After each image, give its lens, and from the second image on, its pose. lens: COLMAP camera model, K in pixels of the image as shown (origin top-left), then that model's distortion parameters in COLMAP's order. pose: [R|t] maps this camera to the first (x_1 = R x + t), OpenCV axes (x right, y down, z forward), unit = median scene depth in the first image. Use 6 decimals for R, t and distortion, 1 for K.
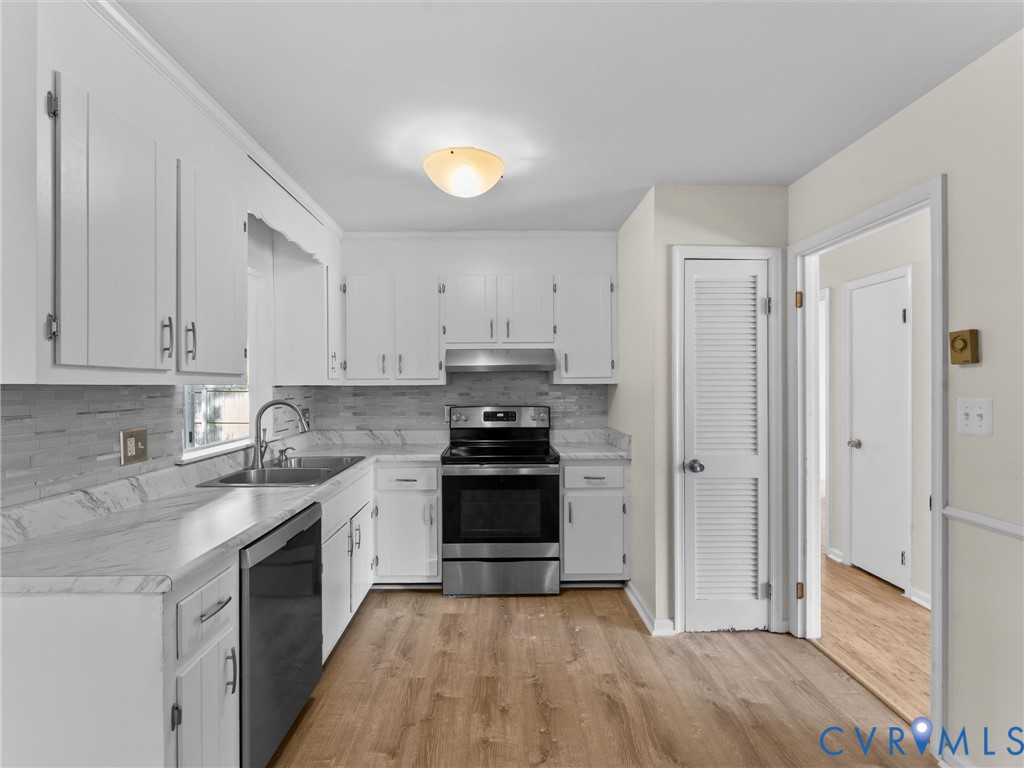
lens RADIAL K [[466.3, 0, 502.9], [0, 466.3, 386.4], [0, 0, 1]] dist [0.001414, -0.000463]
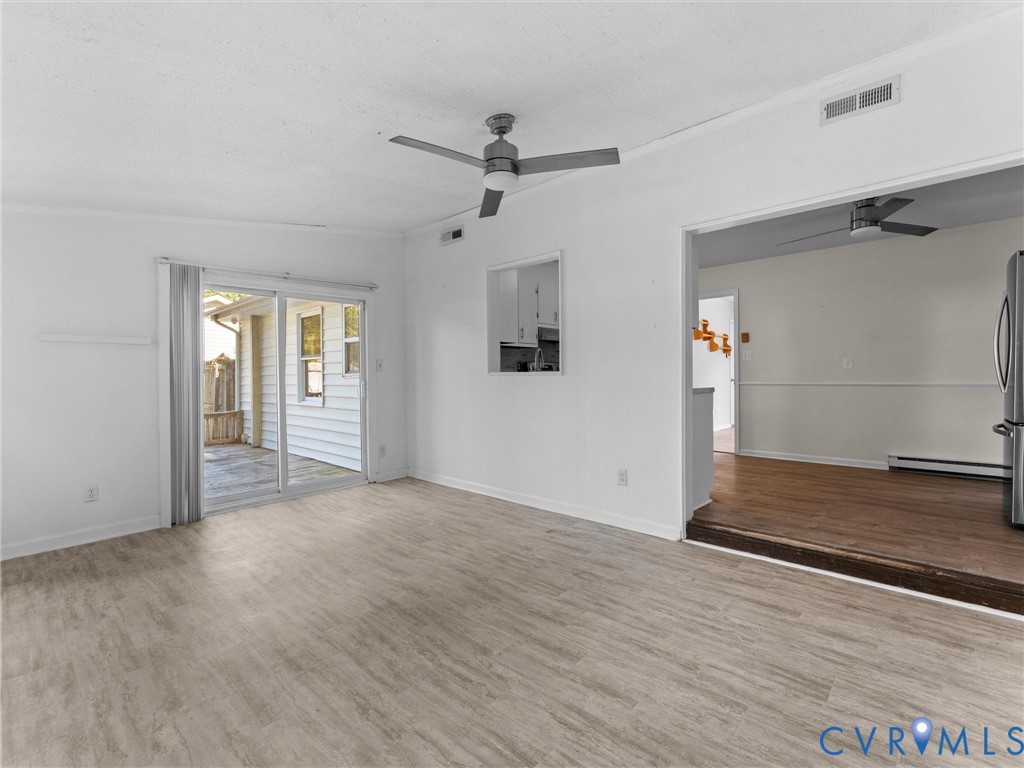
lens RADIAL K [[466.3, 0, 490.6], [0, 466.3, 380.5], [0, 0, 1]] dist [0.001414, -0.000463]
pose [[0.701526, -0.009645, 0.712578, -1.883811], [0.005493, 0.999952, 0.008127, 0.133220], [-0.712622, -0.001787, 0.701546, -0.105030]]
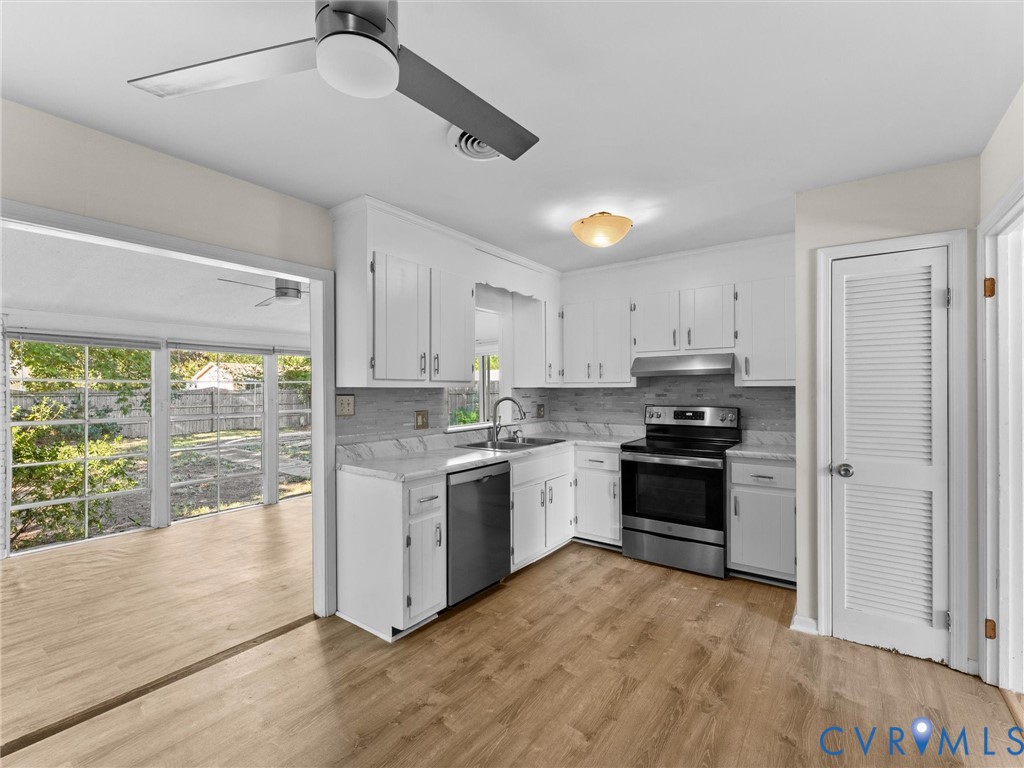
lens RADIAL K [[466.3, 0, 511.6], [0, 466.3, 389.0], [0, 0, 1]] dist [0.001414, -0.000463]
pose [[0.802716, 0.002920, -0.596355, 0.429919], [-0.001386, 0.999994, 0.003030, -0.001628], [0.596360, -0.001606, 0.802715, -0.198403]]
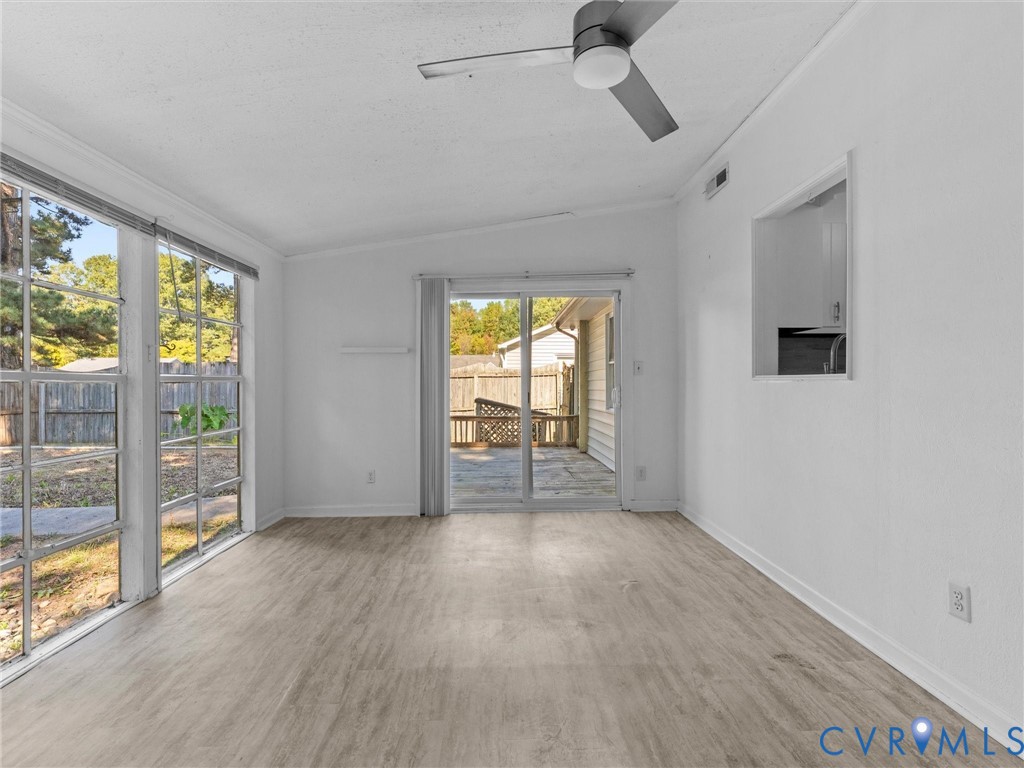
lens RADIAL K [[493.6, 0, 497.4], [0, 493.6, 390.1], [0, 0, 1]] dist [0.004422, -0.003085]
pose [[0.999982, -0.000519, 0.005899, -1.249178], [0.000436, 0.999901, 0.014086, 0.133777], [-0.005905, -0.014083, 0.999883, -0.081345]]
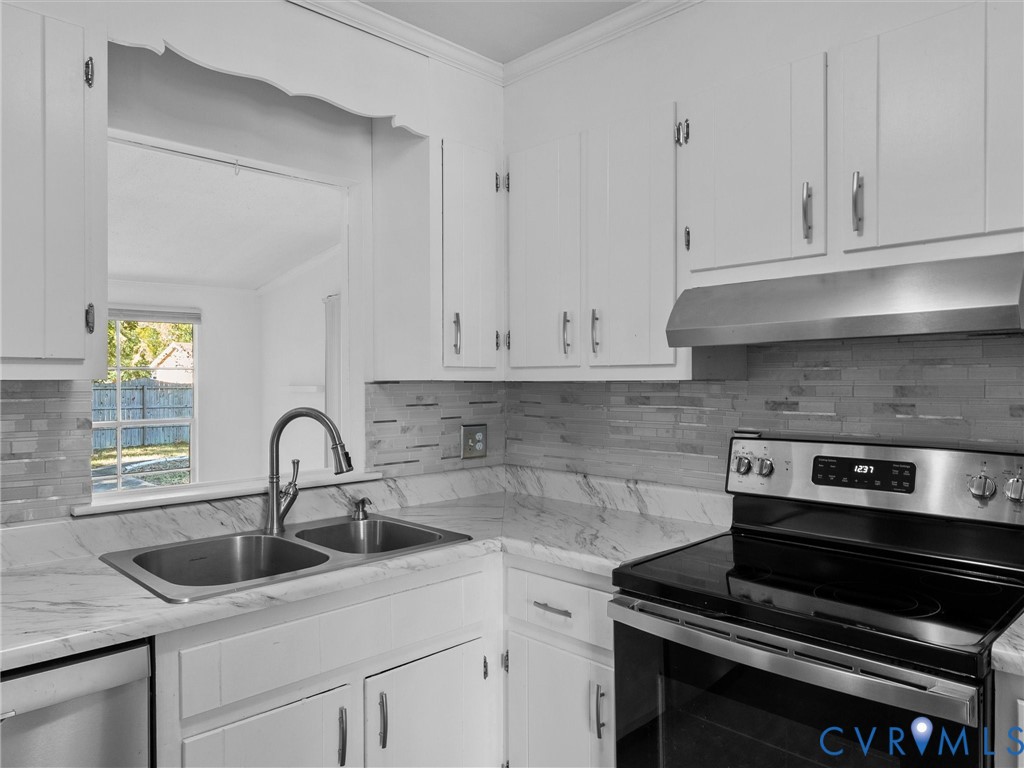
lens RADIAL K [[716.1, 0, 508.3], [0, 716.1, 387.2], [0, 0, 1]] dist [0.004049, 0.001046]
pose [[0.685059, 0.010036, -0.728418, 0.264864], [-0.003998, 0.999942, 0.010017, -0.003247], [0.728476, -0.003950, 0.685060, 0.617930]]
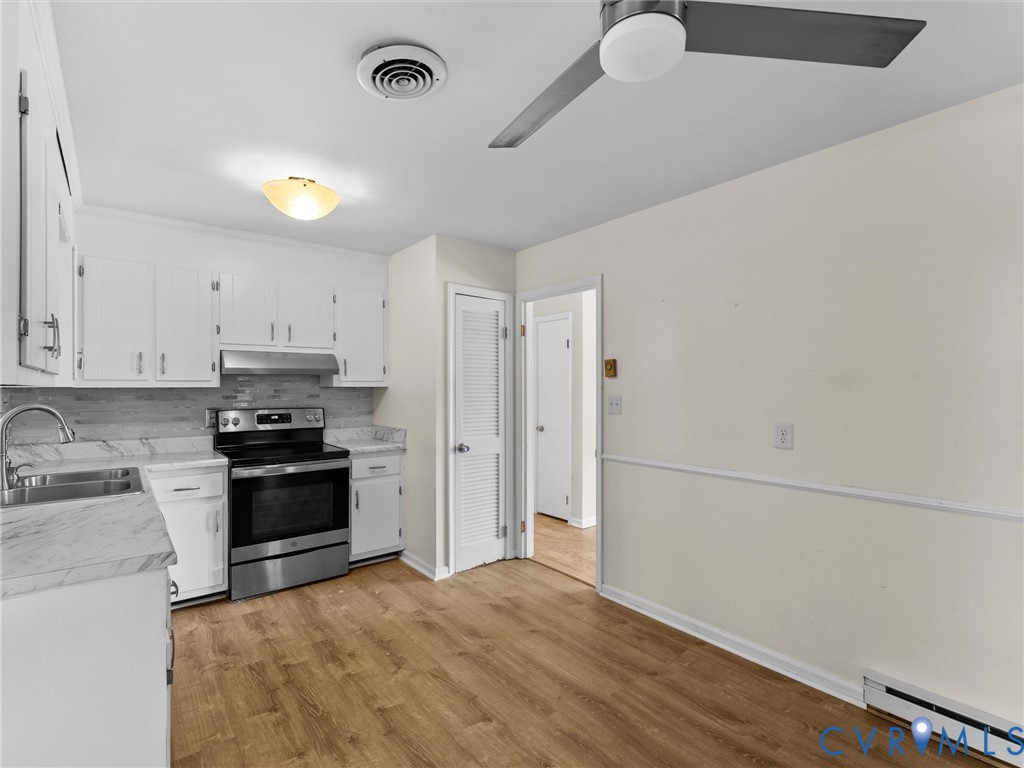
lens RADIAL K [[493.6, 0, 508.4], [0, 493.6, 386.7], [0, 0, 1]] dist [0.004422, -0.003085]
pose [[0.790865, 0.004069, 0.611977, -0.351270], [-0.000442, 0.999981, -0.006078, 0.002181], [-0.611990, 0.004536, 0.790852, -0.207907]]
